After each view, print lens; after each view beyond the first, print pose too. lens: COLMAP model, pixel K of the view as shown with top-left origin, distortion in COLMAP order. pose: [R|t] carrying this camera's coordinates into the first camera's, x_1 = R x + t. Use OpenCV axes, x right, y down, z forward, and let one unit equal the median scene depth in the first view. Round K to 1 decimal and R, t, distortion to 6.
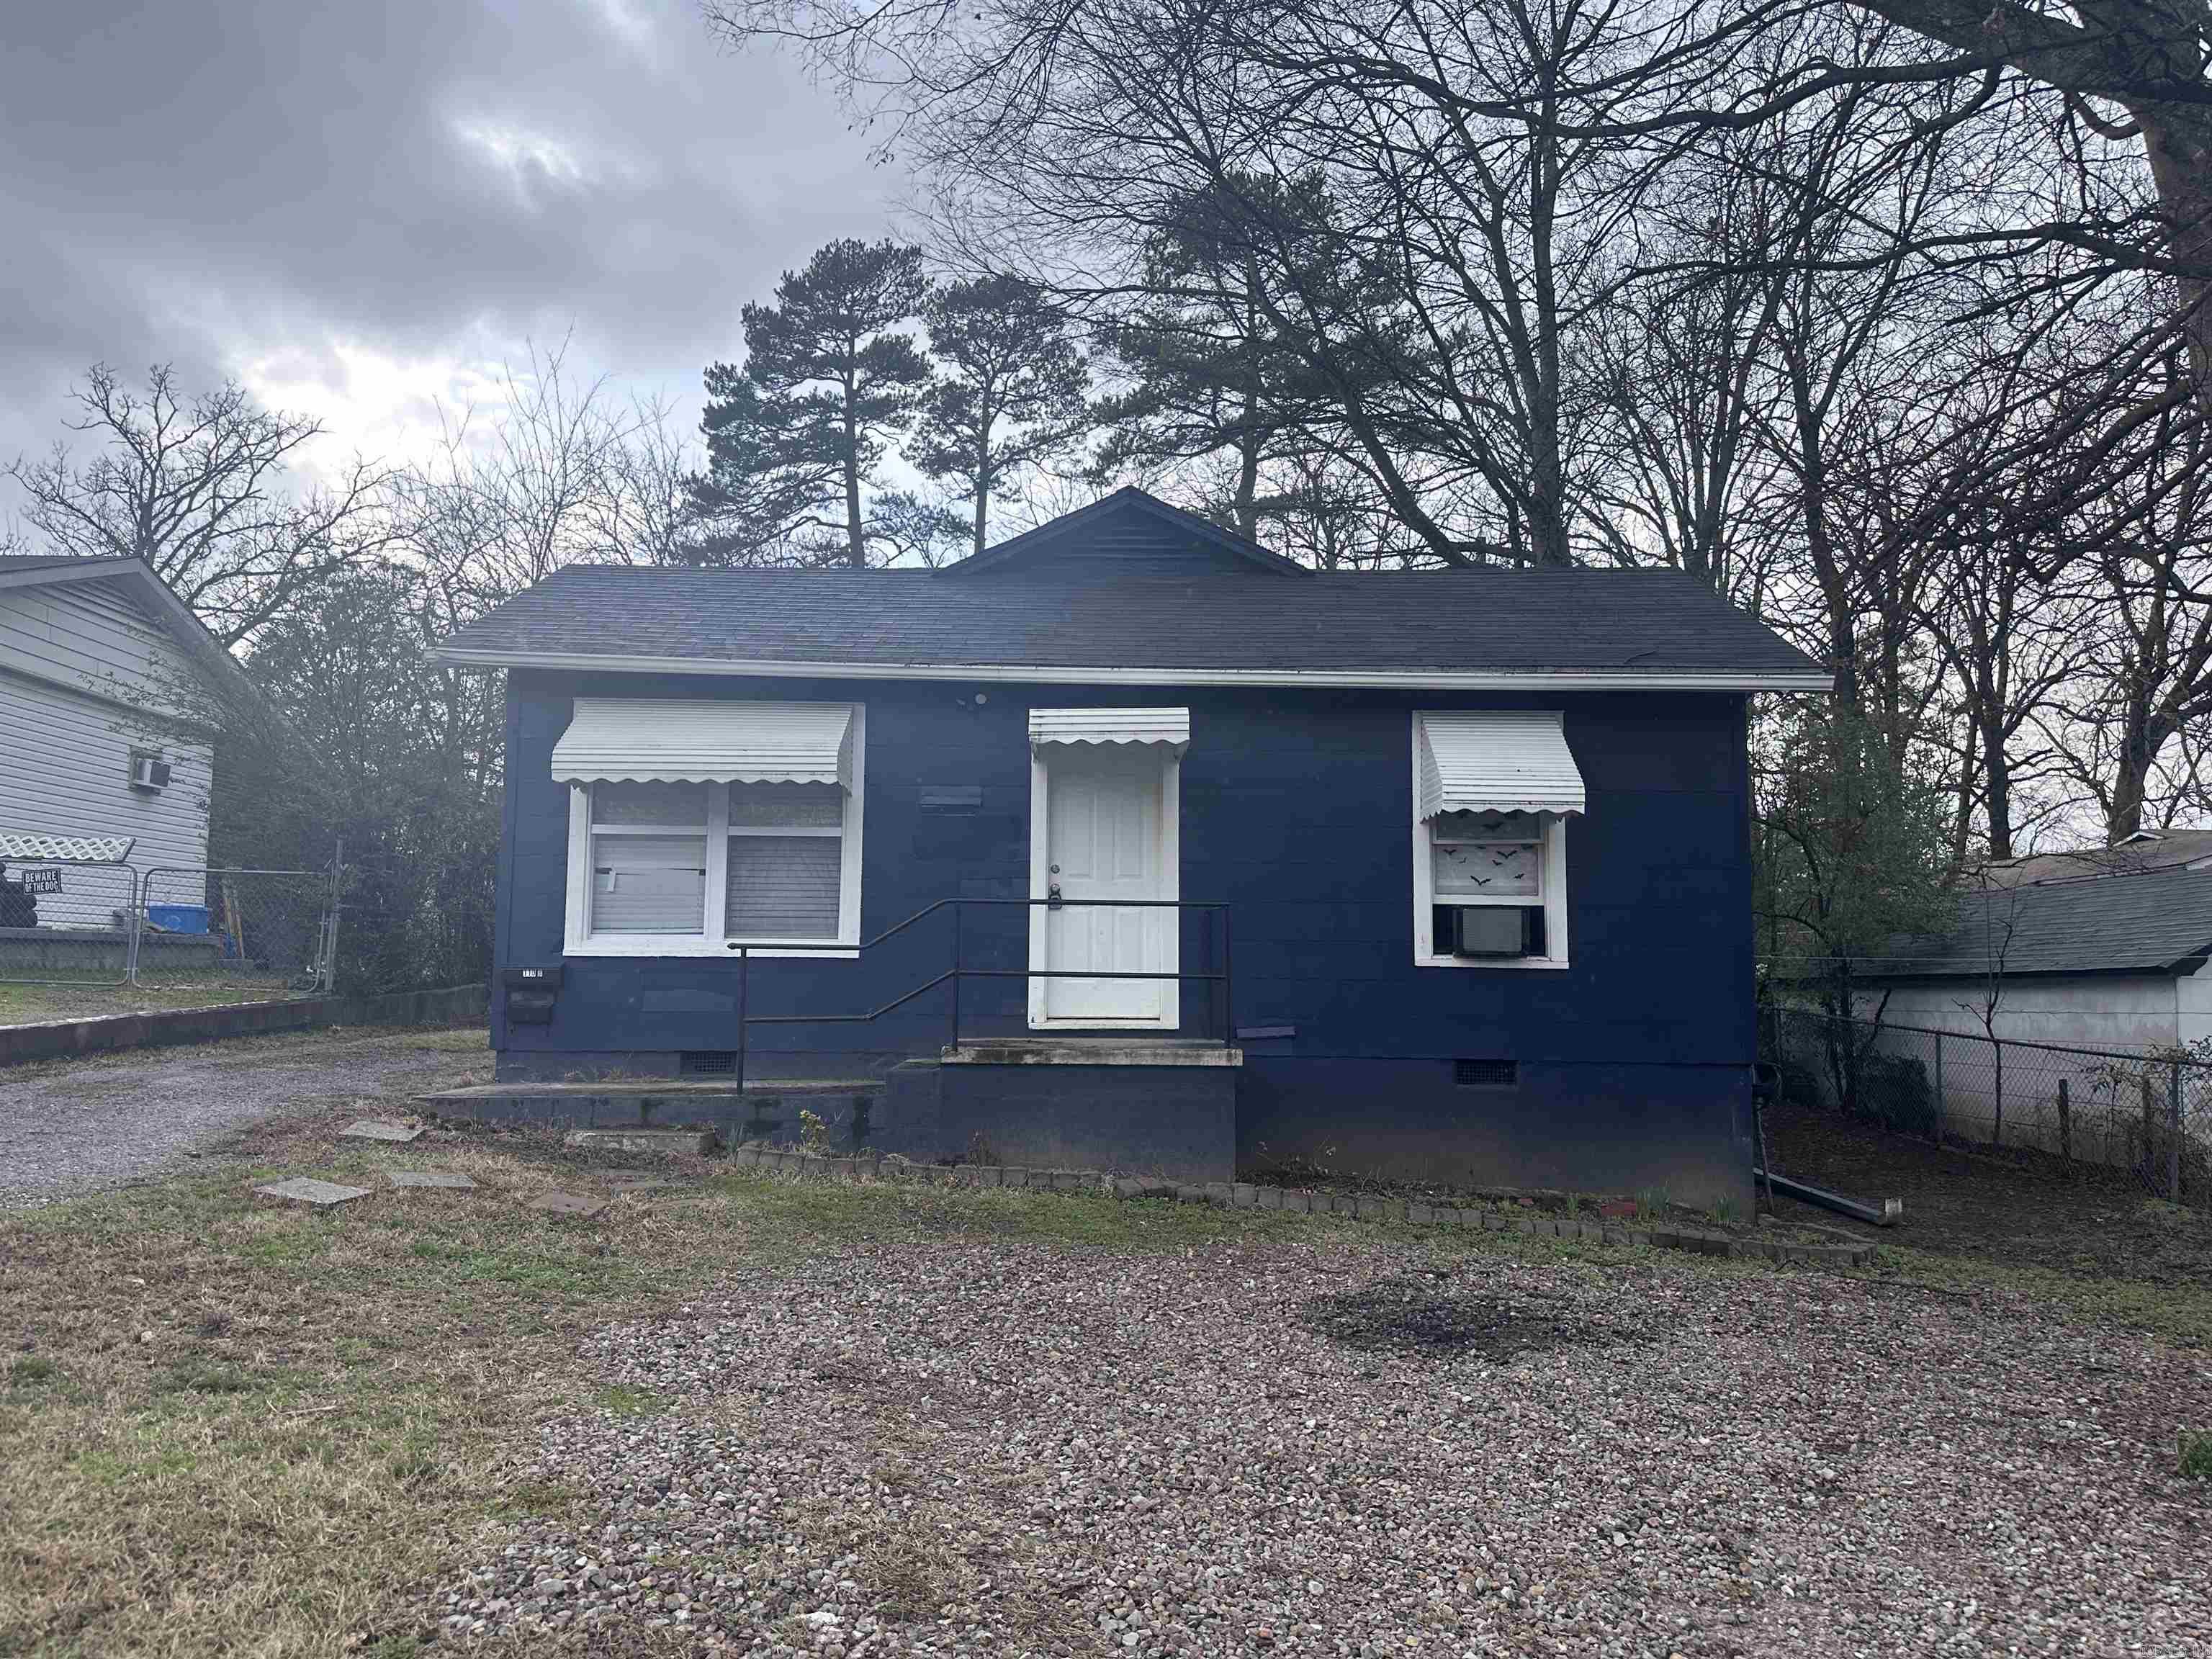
lens RADIAL K [[1545.1, 0, 1096.2], [0, 1545.1, 839.9], [0, 0, 1]] dist [0.054820, -0.002652]
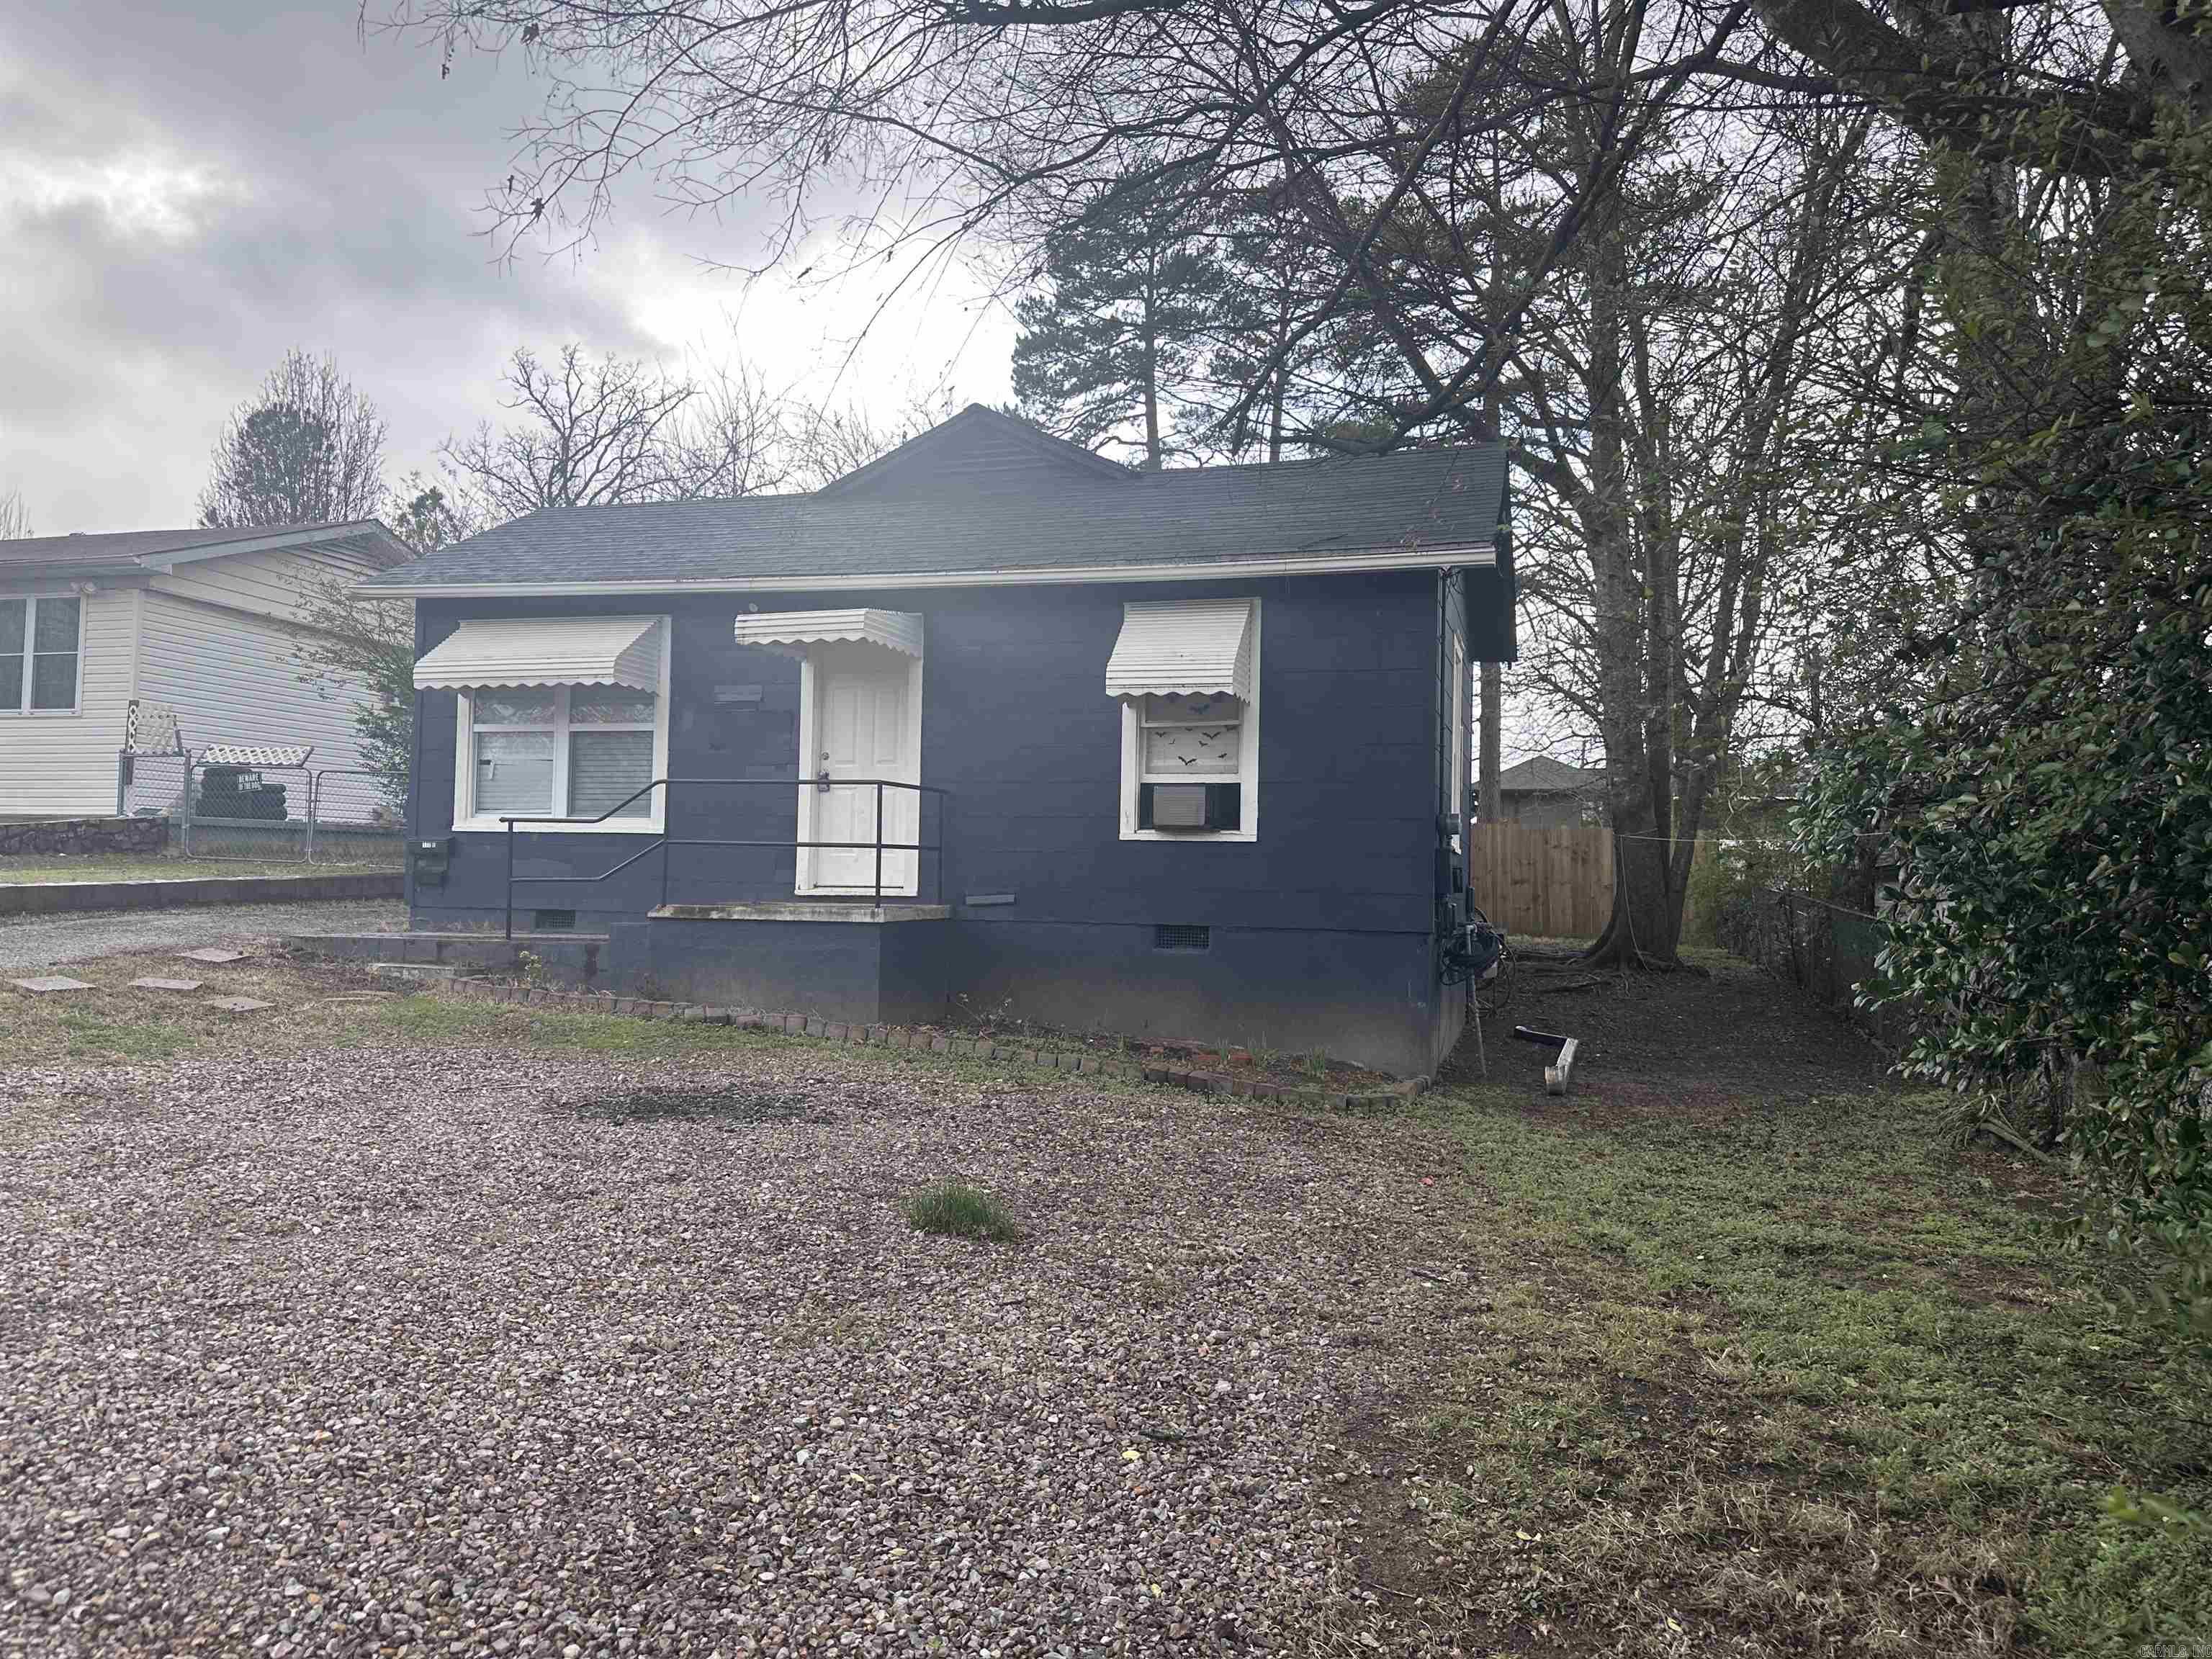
lens RADIAL K [[1531.3, 0, 1106.0], [0, 1531.3, 829.5], [0, 0, 1]] dist [0.071996, 0.000511]
pose [[0.963474, -0.002654, -0.267789, 0.478711], [0.016377, 0.998663, 0.049025, 0.021161], [0.267300, -0.051620, 0.962230, -0.035860]]
